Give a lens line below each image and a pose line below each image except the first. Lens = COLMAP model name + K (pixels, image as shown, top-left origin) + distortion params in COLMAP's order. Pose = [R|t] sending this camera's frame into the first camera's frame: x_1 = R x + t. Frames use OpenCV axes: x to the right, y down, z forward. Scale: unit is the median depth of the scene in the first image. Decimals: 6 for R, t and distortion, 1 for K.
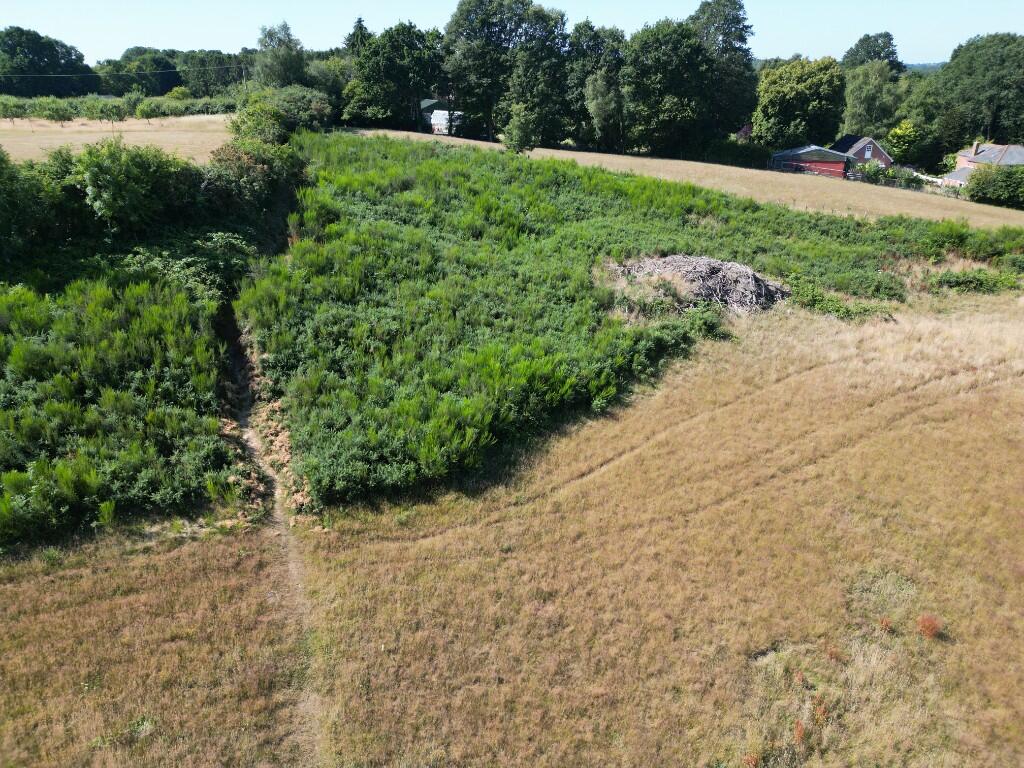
lens RADIAL K [[716.3, 0, 514.7], [0, 716.3, 392.5], [0, 0, 1]] dist [0.042966, -0.018895]
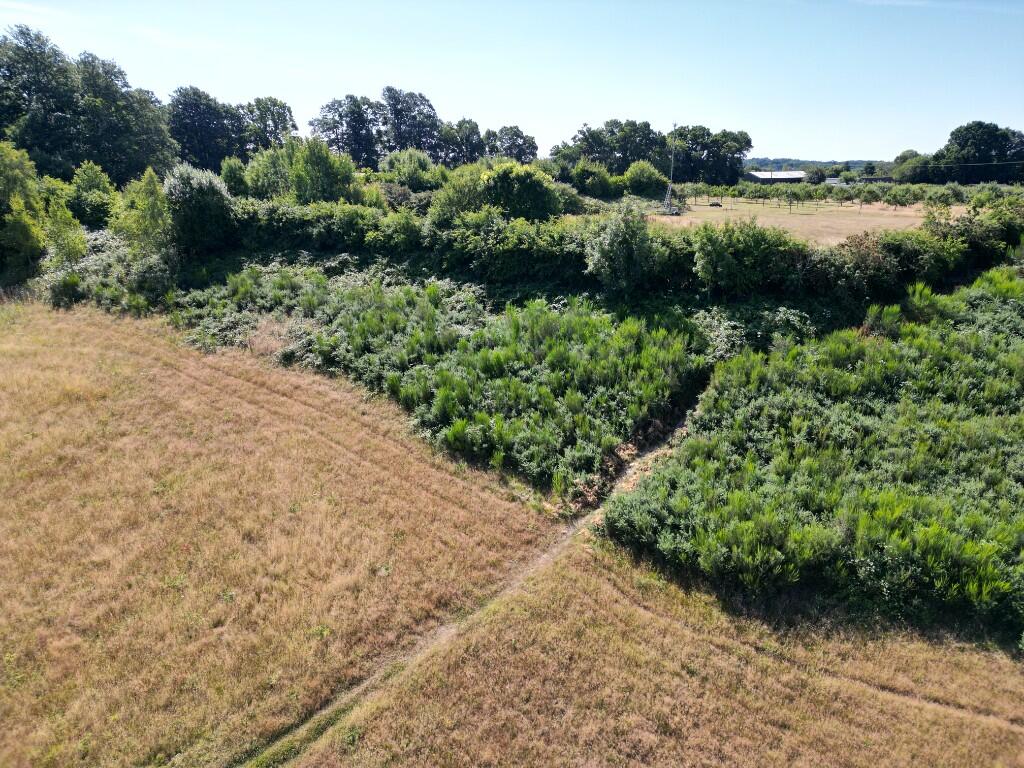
lens RADIAL K [[716.3, 0, 513.4], [0, 716.3, 380.5], [0, 0, 1]] dist [0.042966, -0.018895]
pose [[0.394445, 0.270145, -0.878314, 0.580976], [-0.371523, 0.921091, 0.116453, -0.137087], [0.840466, 0.280380, 0.463685, 0.272286]]
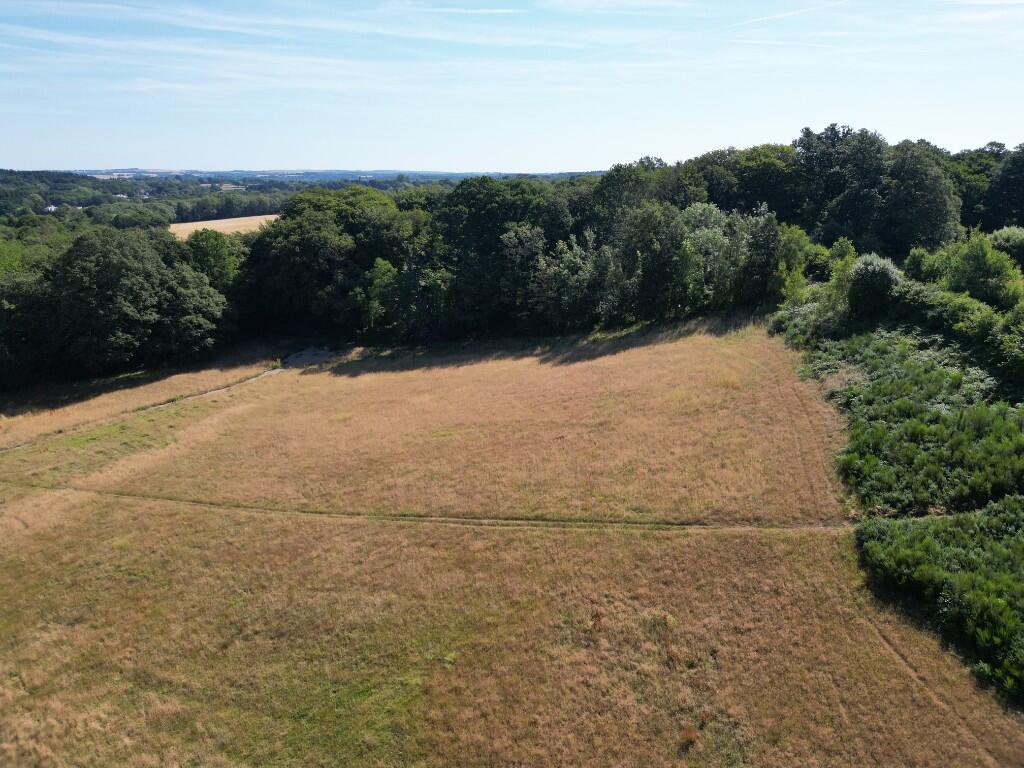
lens RADIAL K [[716.3, 0, 514.9], [0, 716.3, 390.5], [0, 0, 1]] dist [0.042966, -0.018895]
pose [[-0.647338, 0.230032, -0.726663, 1.622352], [-0.297253, 0.801691, 0.518587, -0.862651], [0.701851, 0.551703, -0.450587, 0.975173]]
